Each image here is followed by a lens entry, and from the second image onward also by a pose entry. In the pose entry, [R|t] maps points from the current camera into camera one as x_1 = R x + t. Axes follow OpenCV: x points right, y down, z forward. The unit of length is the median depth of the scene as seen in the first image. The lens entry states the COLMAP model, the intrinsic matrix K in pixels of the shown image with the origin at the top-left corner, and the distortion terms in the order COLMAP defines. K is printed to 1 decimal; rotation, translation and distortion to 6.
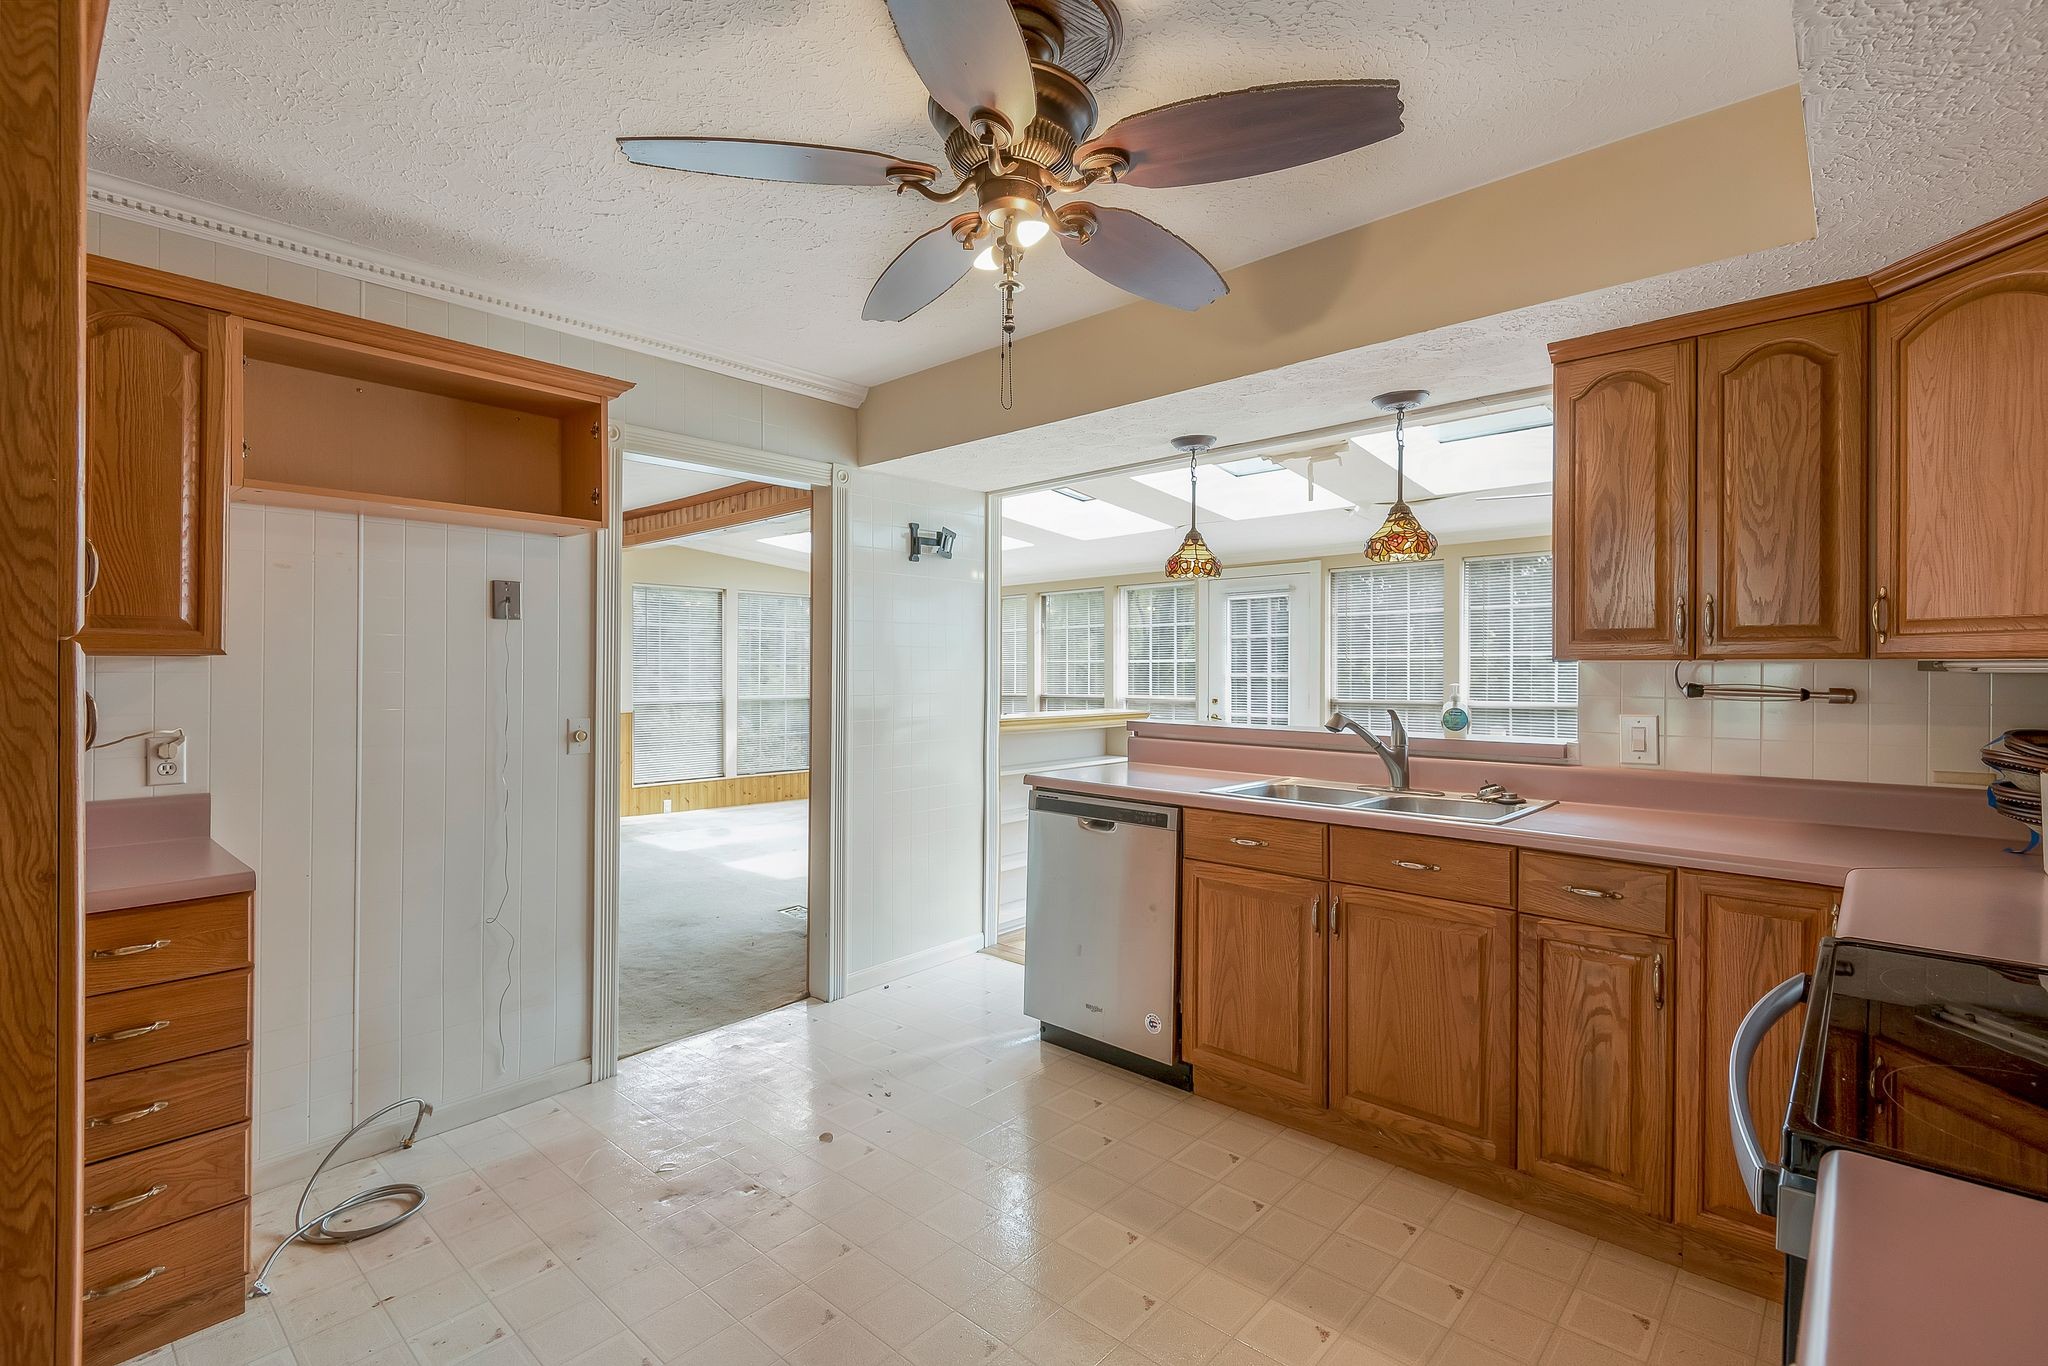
lens RADIAL K [[929.2, 0, 1024.0], [0, 929.2, 683.0], [0, 0, 1]] dist [0.028885, -0.016253]
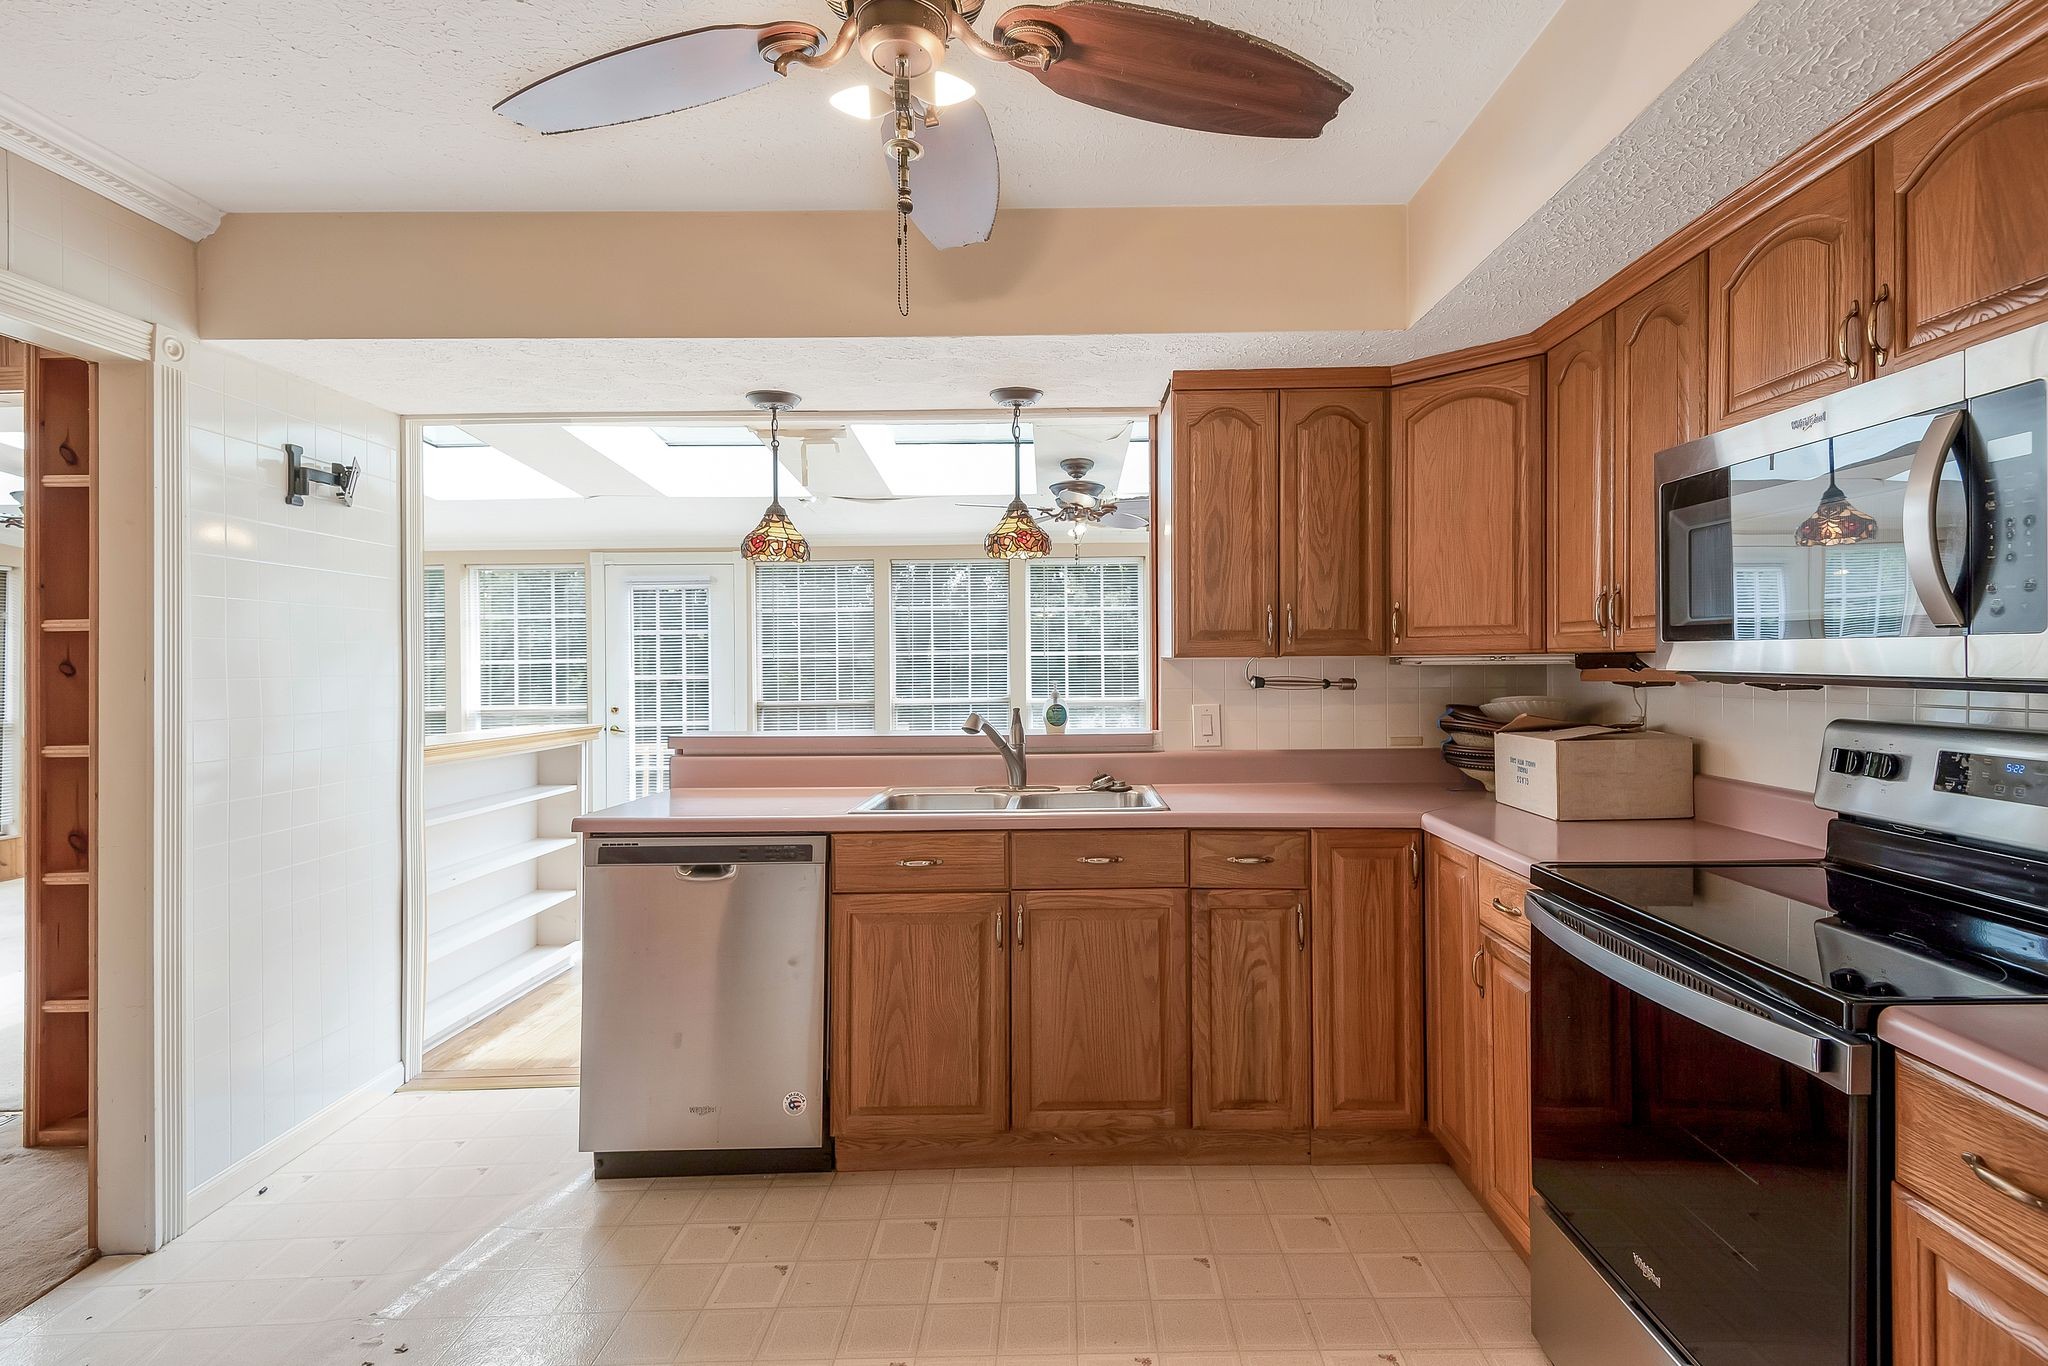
lens RADIAL K [[979.3, 0, 1024.0], [0, 979.3, 683.0], [0, 0, 1]] dist [0.049621, -0.023617]
pose [[0.734637, -0.019919, 0.678168, -0.336588], [0.021699, 0.999747, 0.005858, -0.004623], [-0.678113, 0.010412, 0.734884, 0.254013]]
